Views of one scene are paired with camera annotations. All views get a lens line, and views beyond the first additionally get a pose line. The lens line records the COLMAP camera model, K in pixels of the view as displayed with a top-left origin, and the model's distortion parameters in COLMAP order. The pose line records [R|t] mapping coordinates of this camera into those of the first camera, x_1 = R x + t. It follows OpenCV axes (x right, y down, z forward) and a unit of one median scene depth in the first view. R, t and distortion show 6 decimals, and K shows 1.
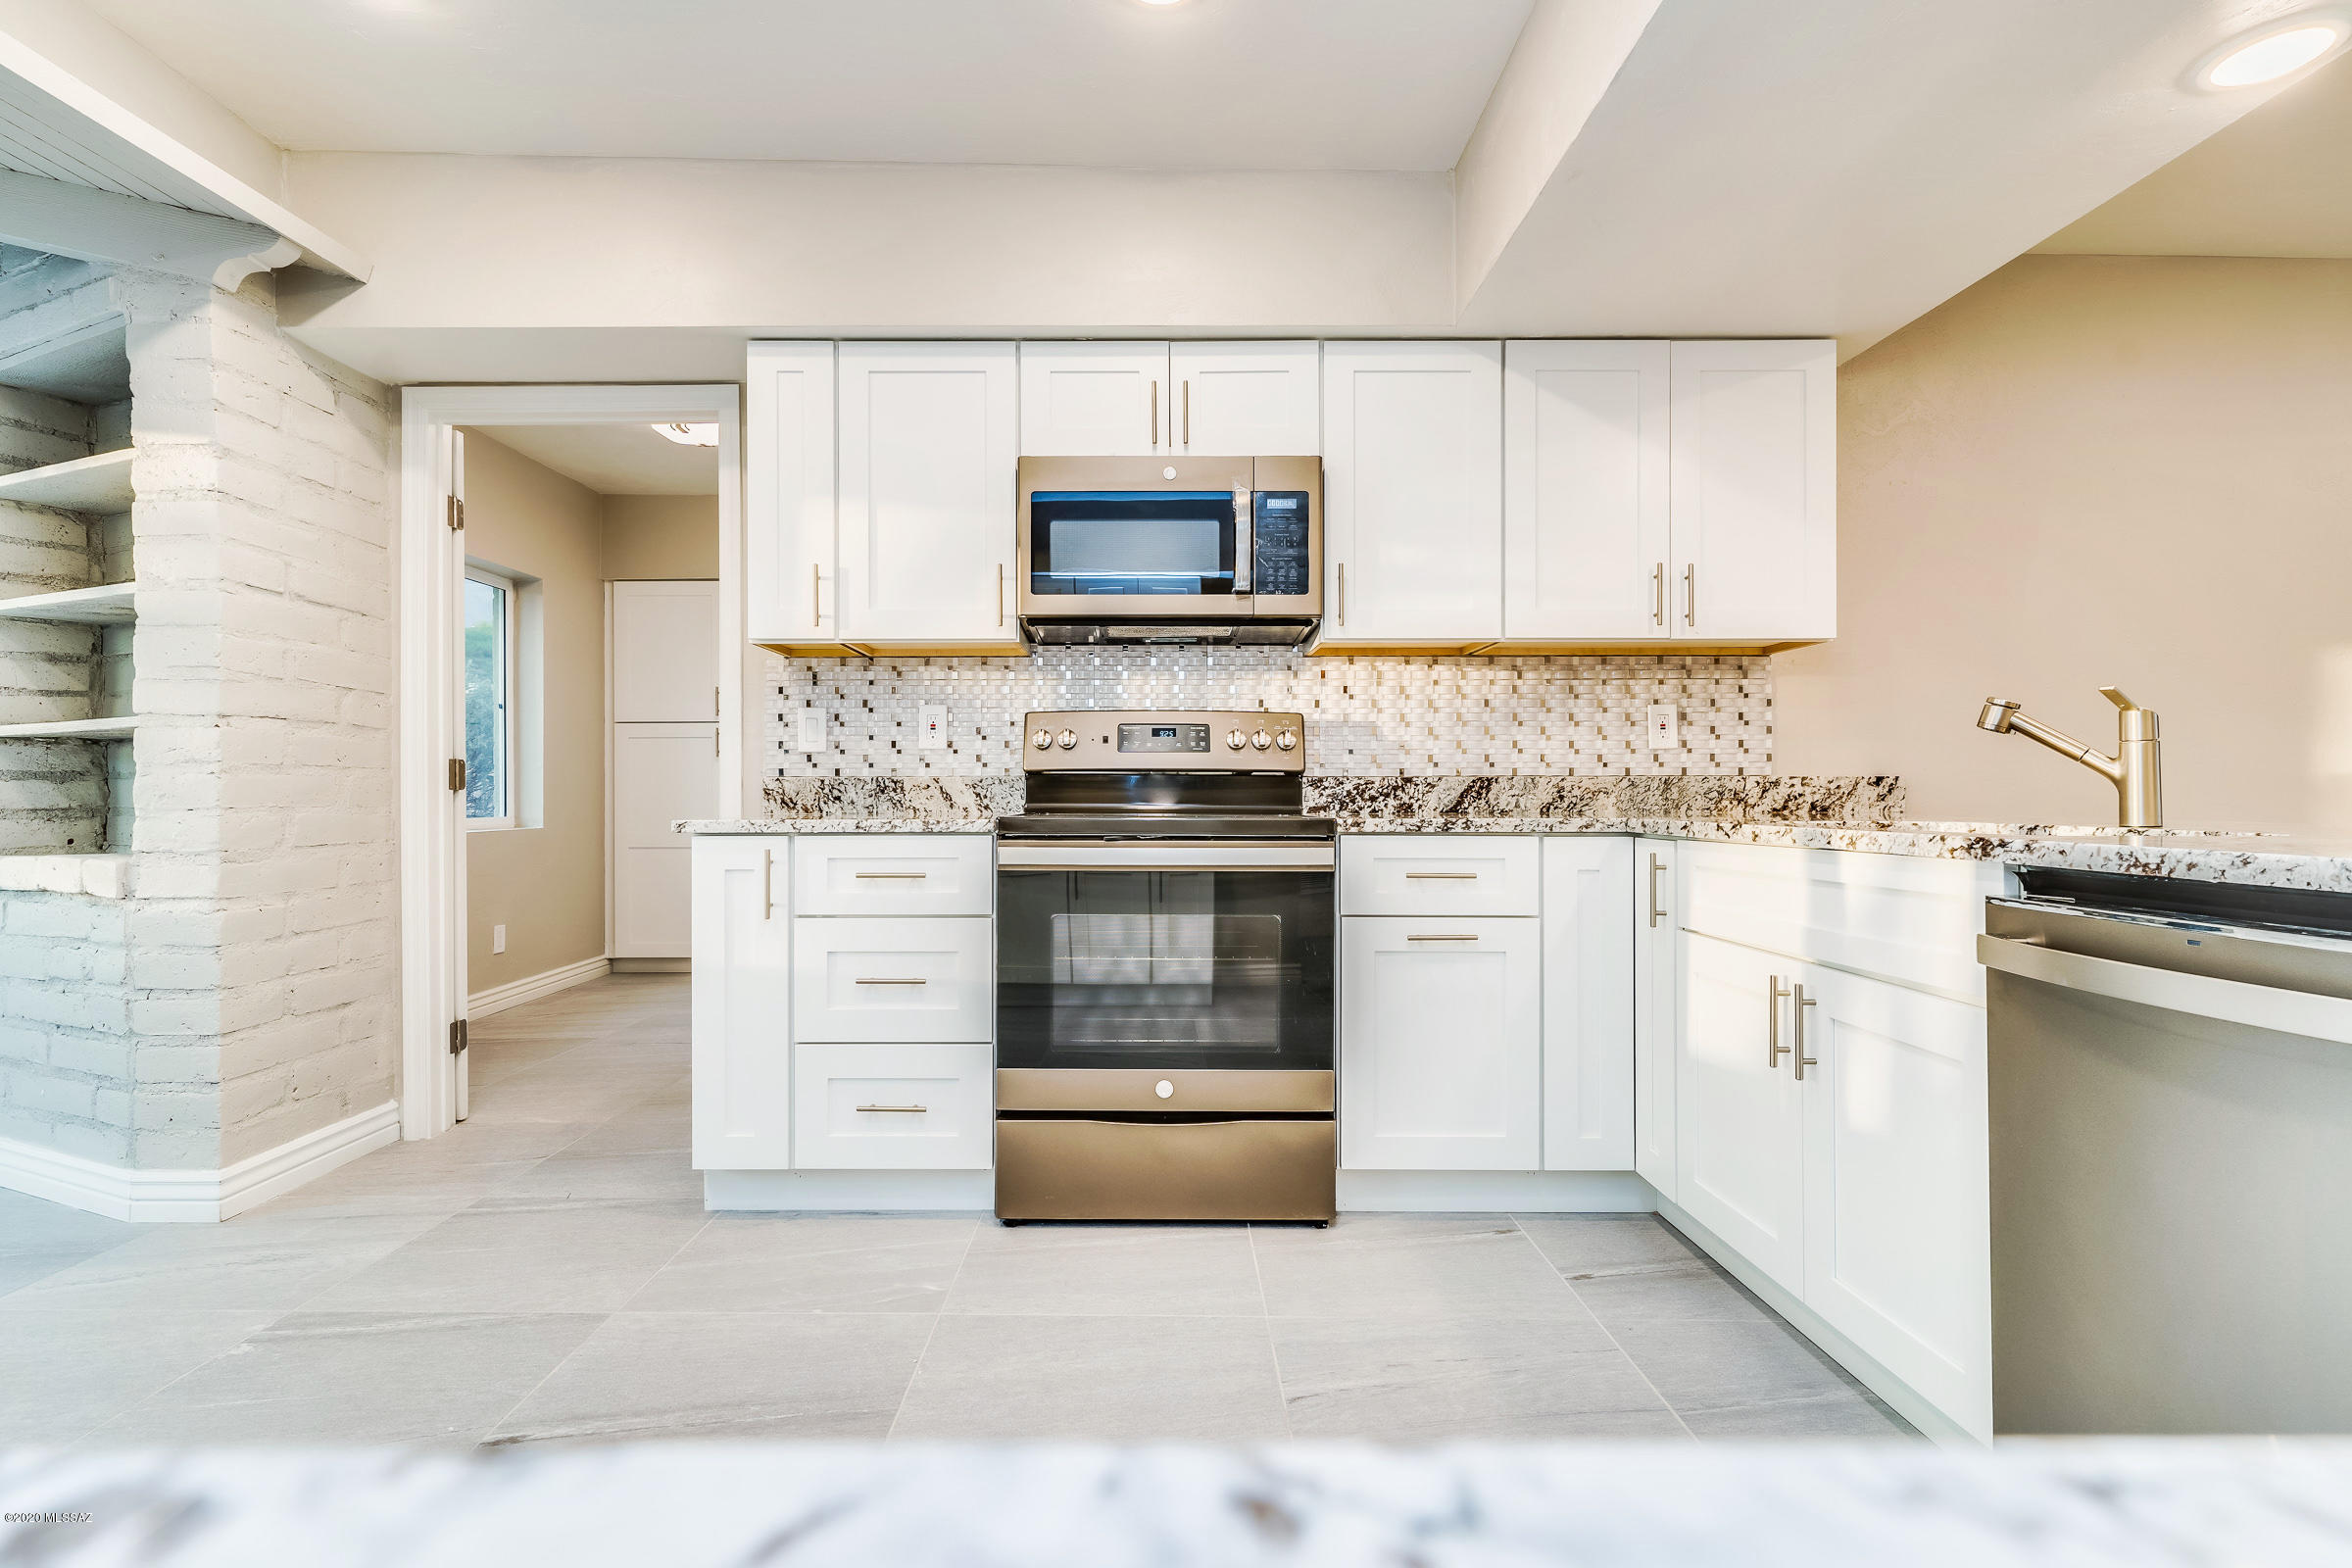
lens RADIAL K [[1168.6, 0, 1149.4], [0, 1168.6, 788.1], [0, 0, 1]] dist [-0.003421, 0.004544]
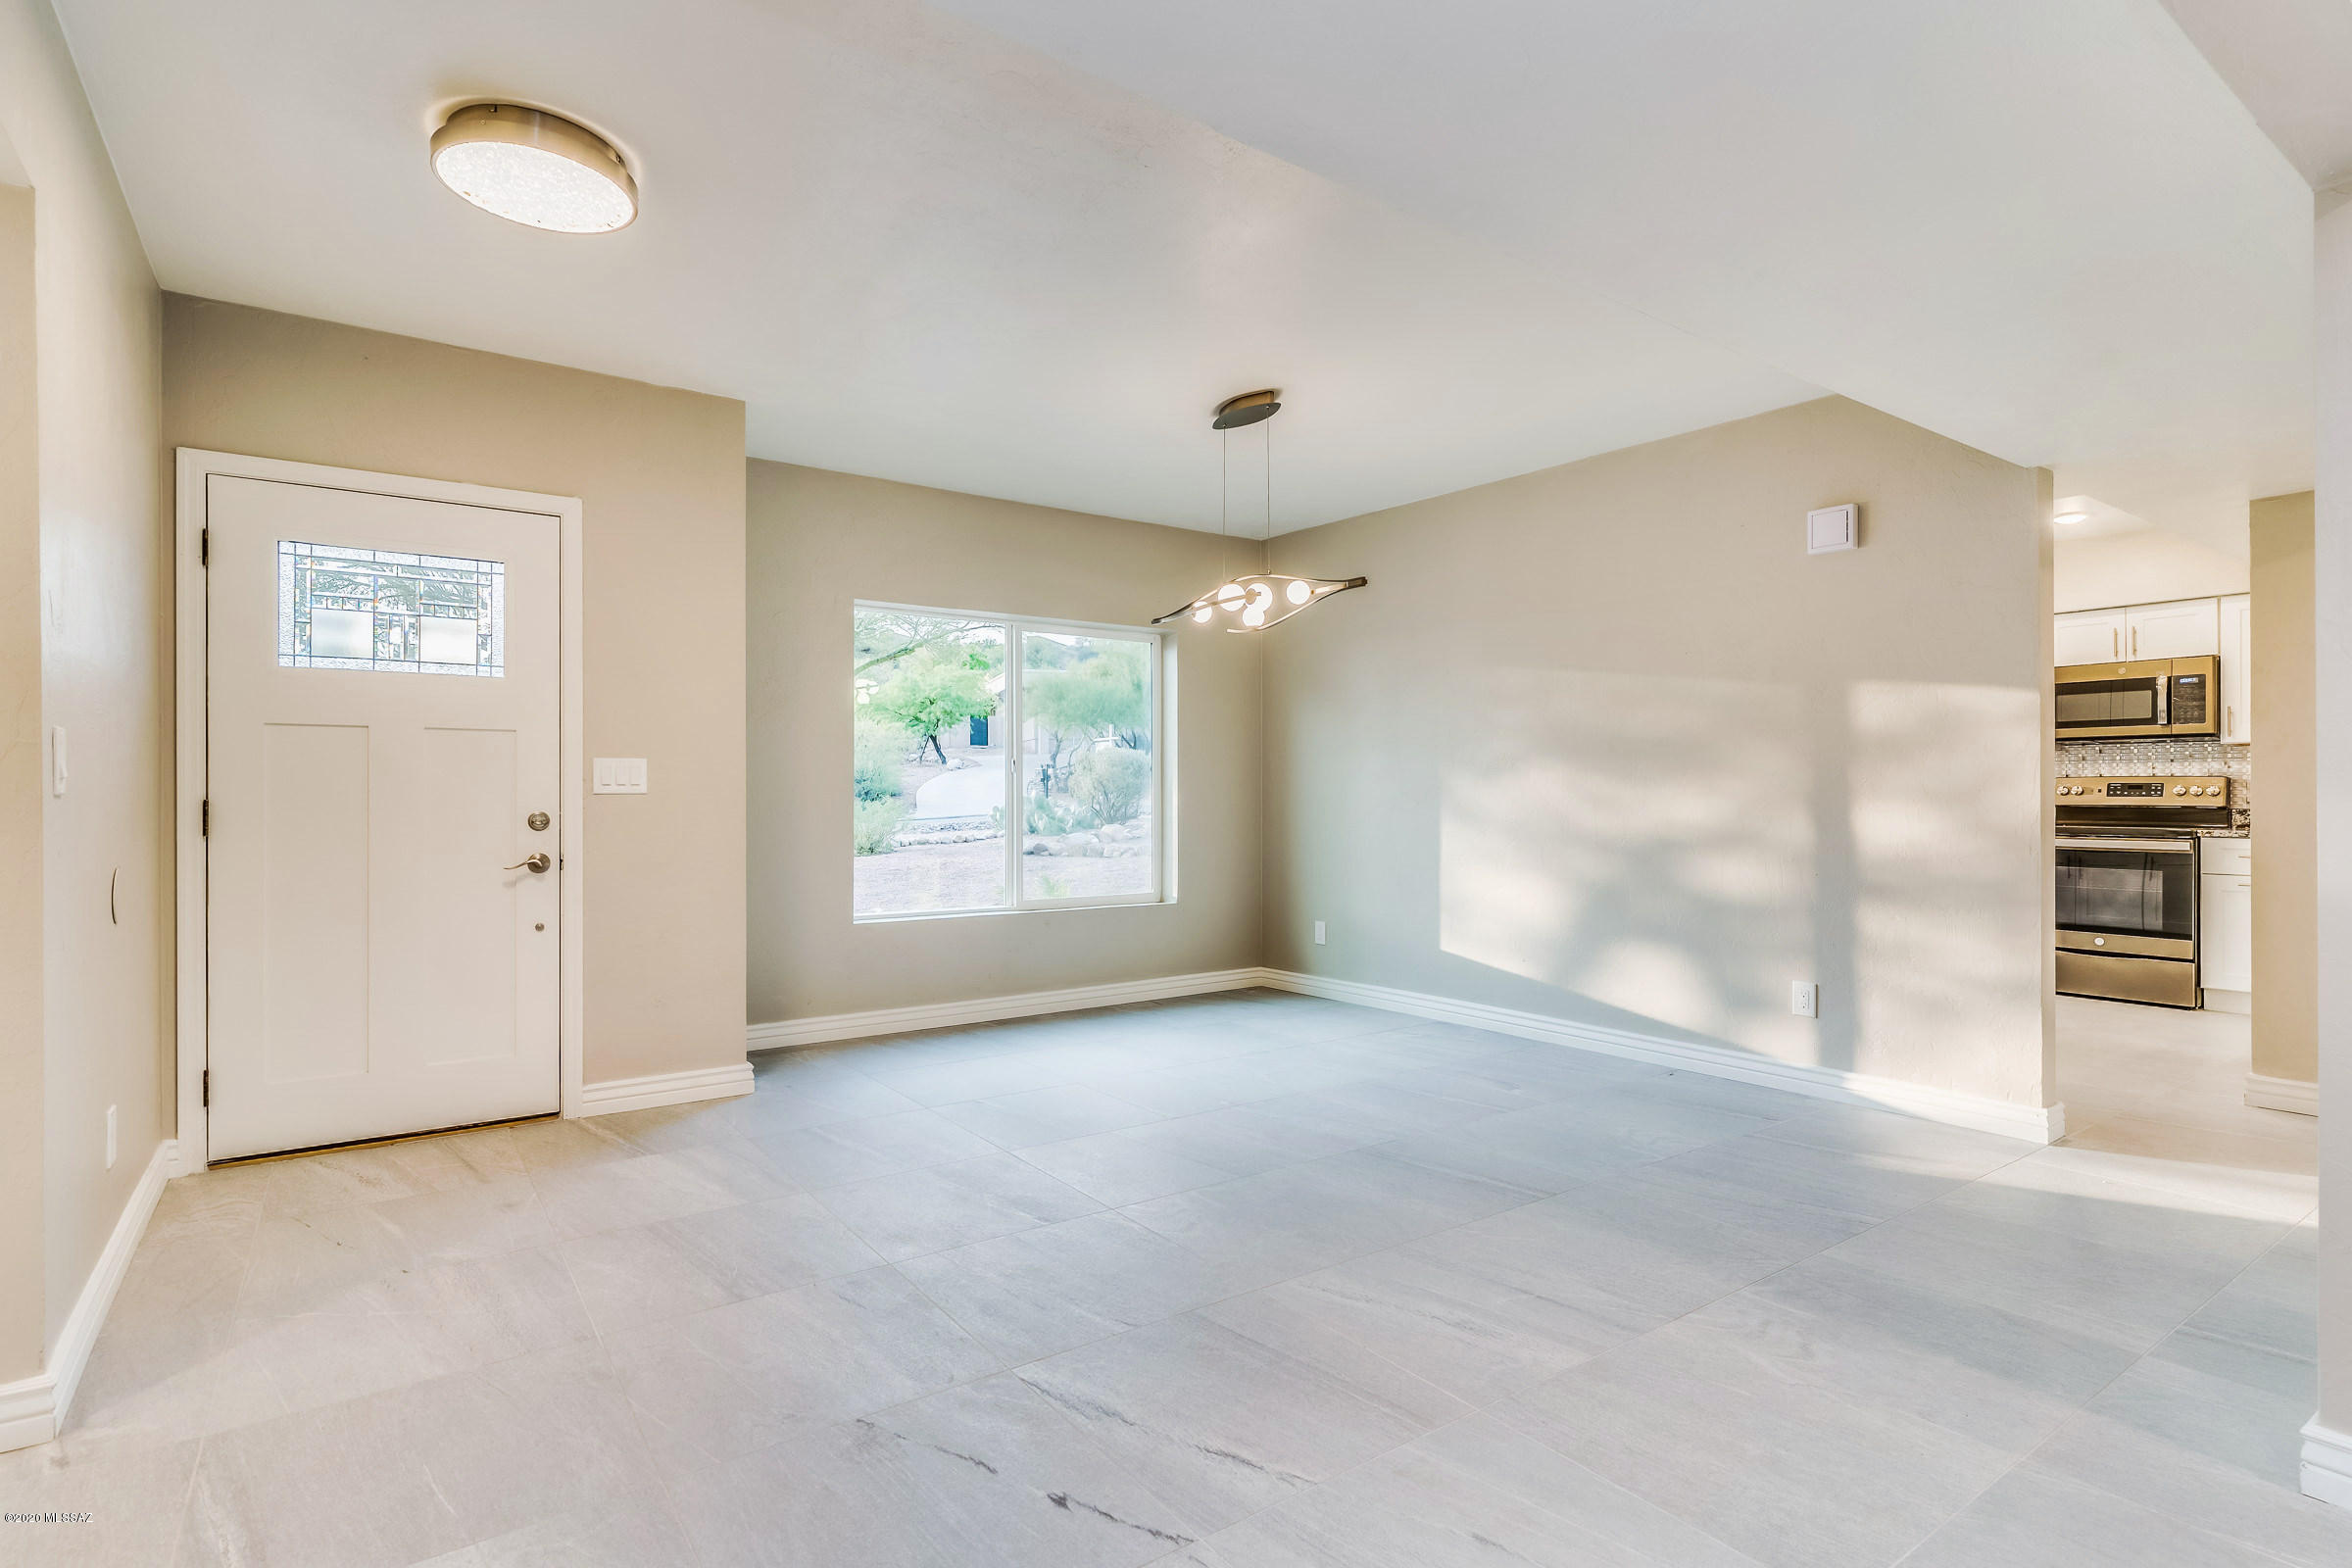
lens RADIAL K [[1168.6, 0, 1160.2], [0, 1168.6, 788.4], [0, 0, 1]] dist [-0.003421, 0.004544]
pose [[0.577973, -0.003552, -0.816048, 0.741929], [0.000259, 0.999991, -0.004170, -0.039531], [0.816056, 0.002199, 0.577969, -1.688775]]
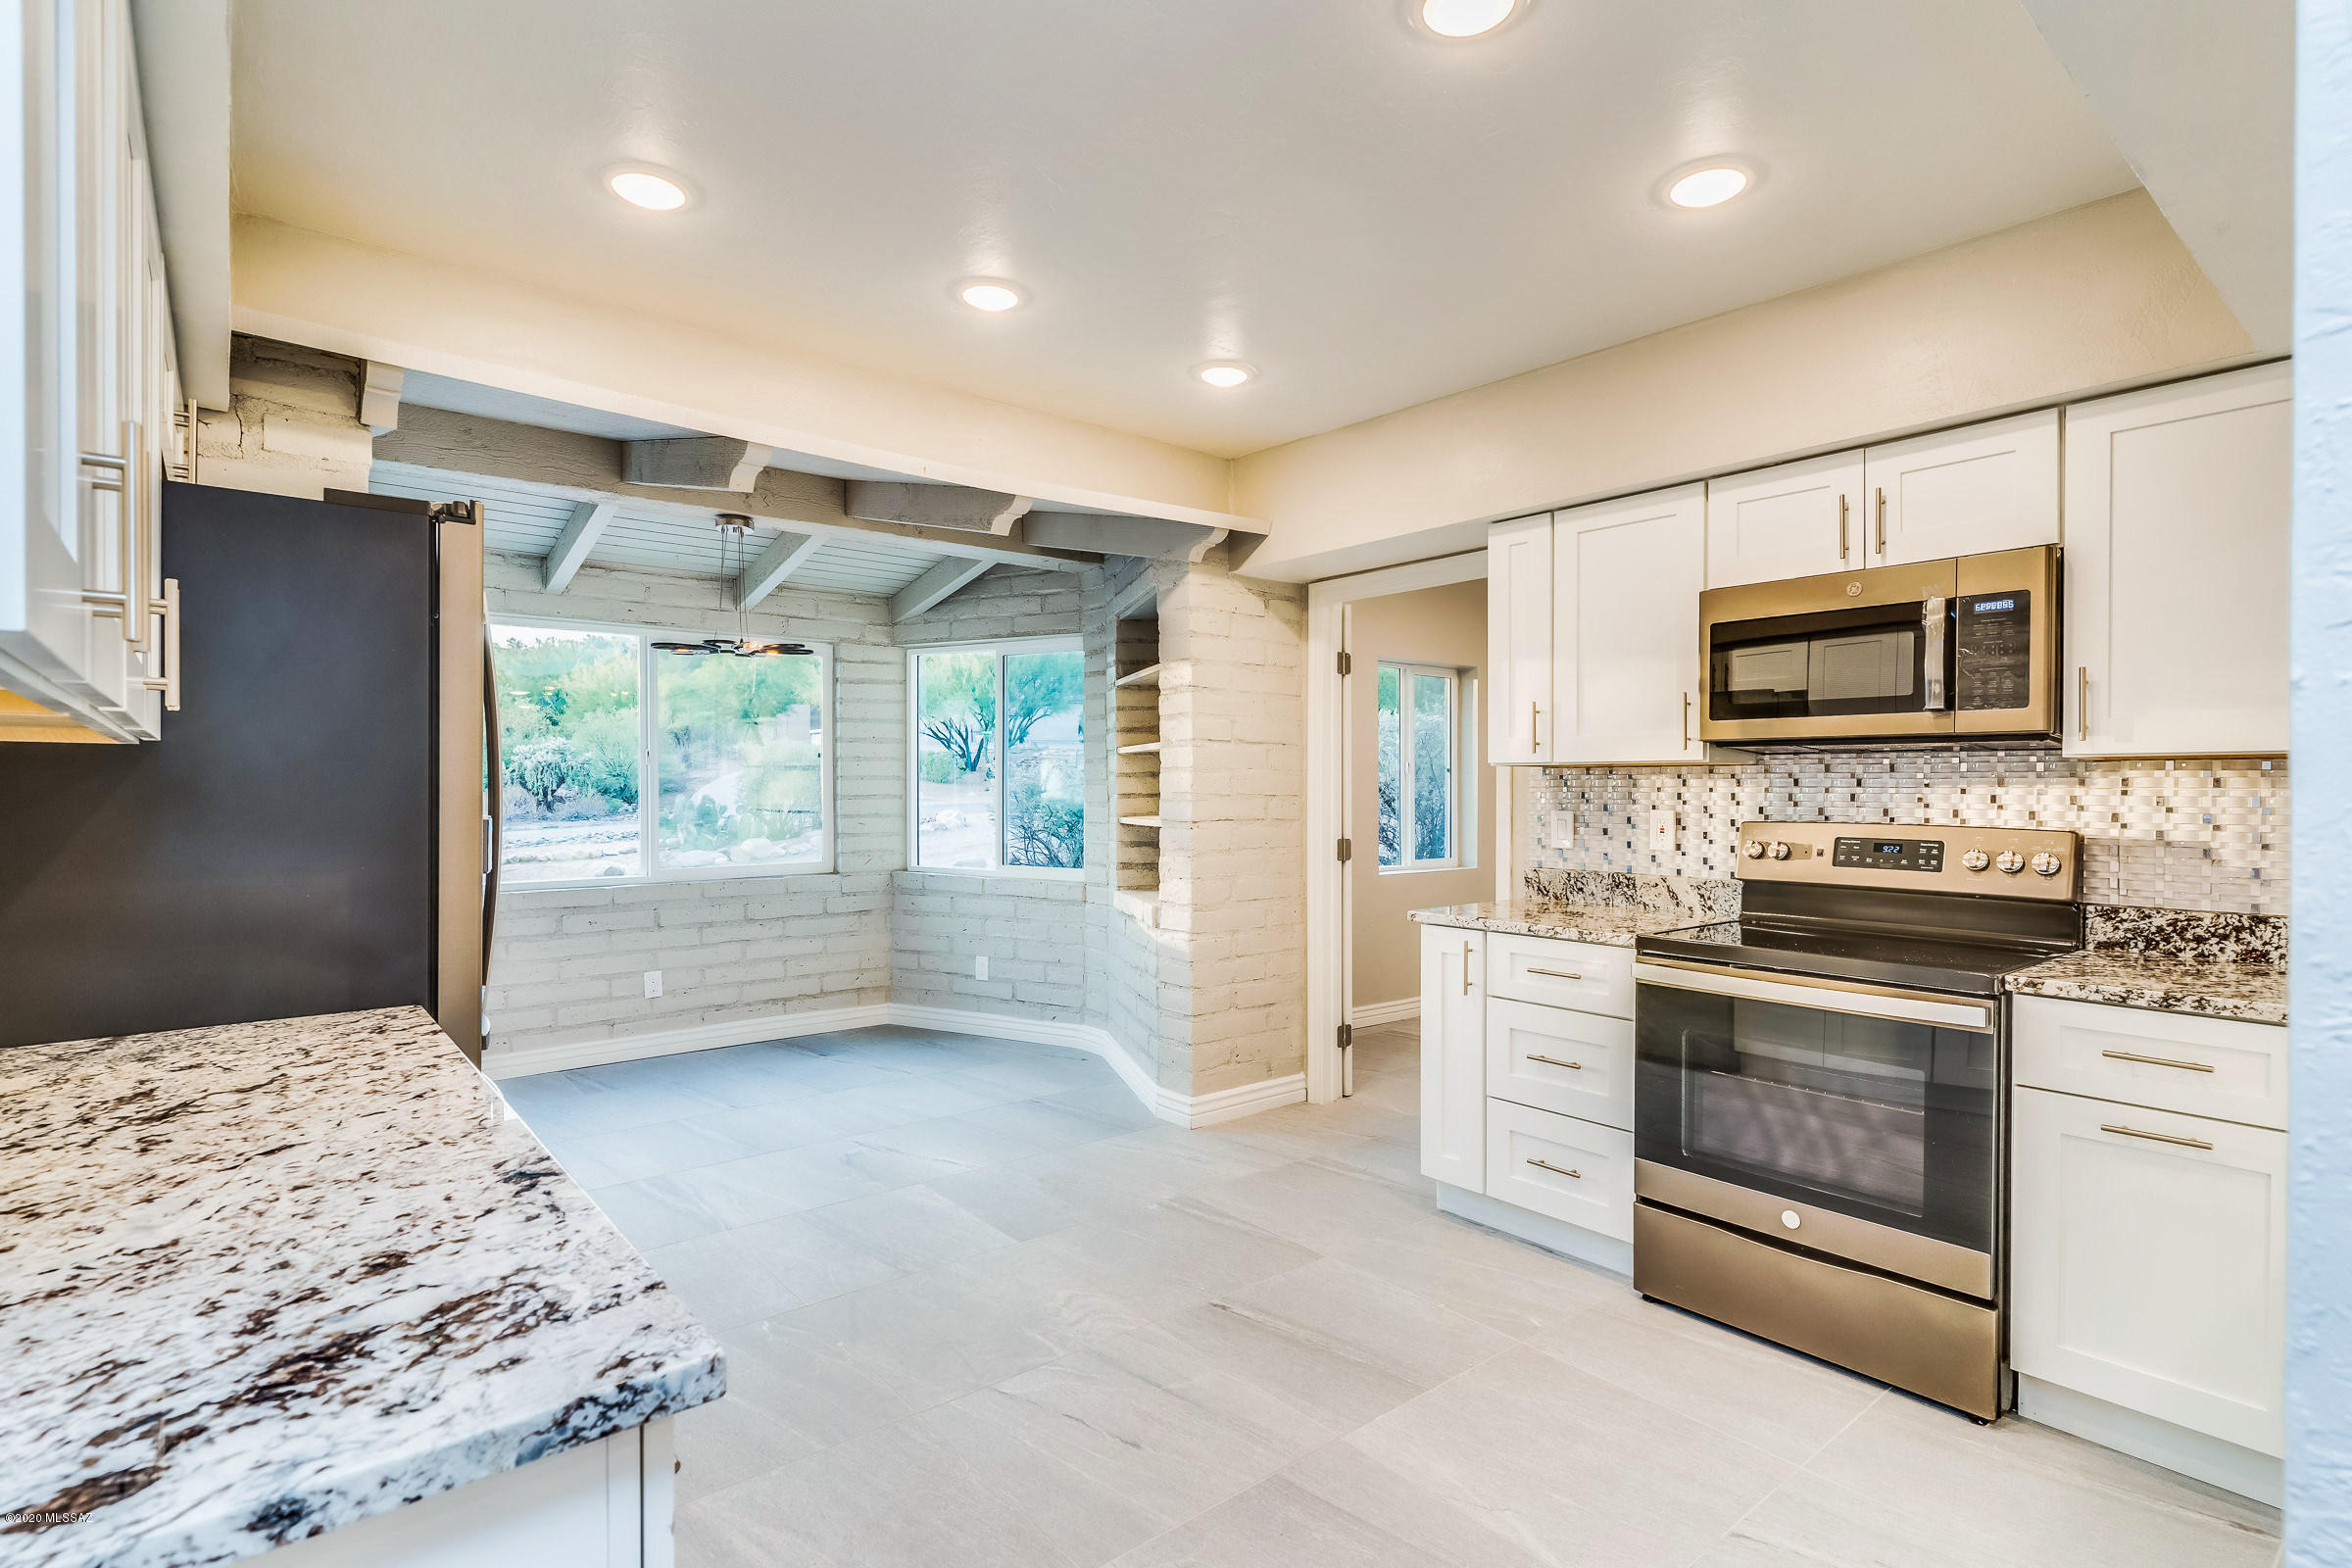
lens RADIAL K [[1135.1, 0, 1154.7], [0, 1135.1, 792.1], [0, 0, 1]] dist [0.007840, -0.004495]
pose [[0.627650, 0.005668, -0.778475, 0.379843], [0.000387, 0.999971, 0.007593, -0.106330], [0.778495, -0.005067, 0.627630, -0.043501]]
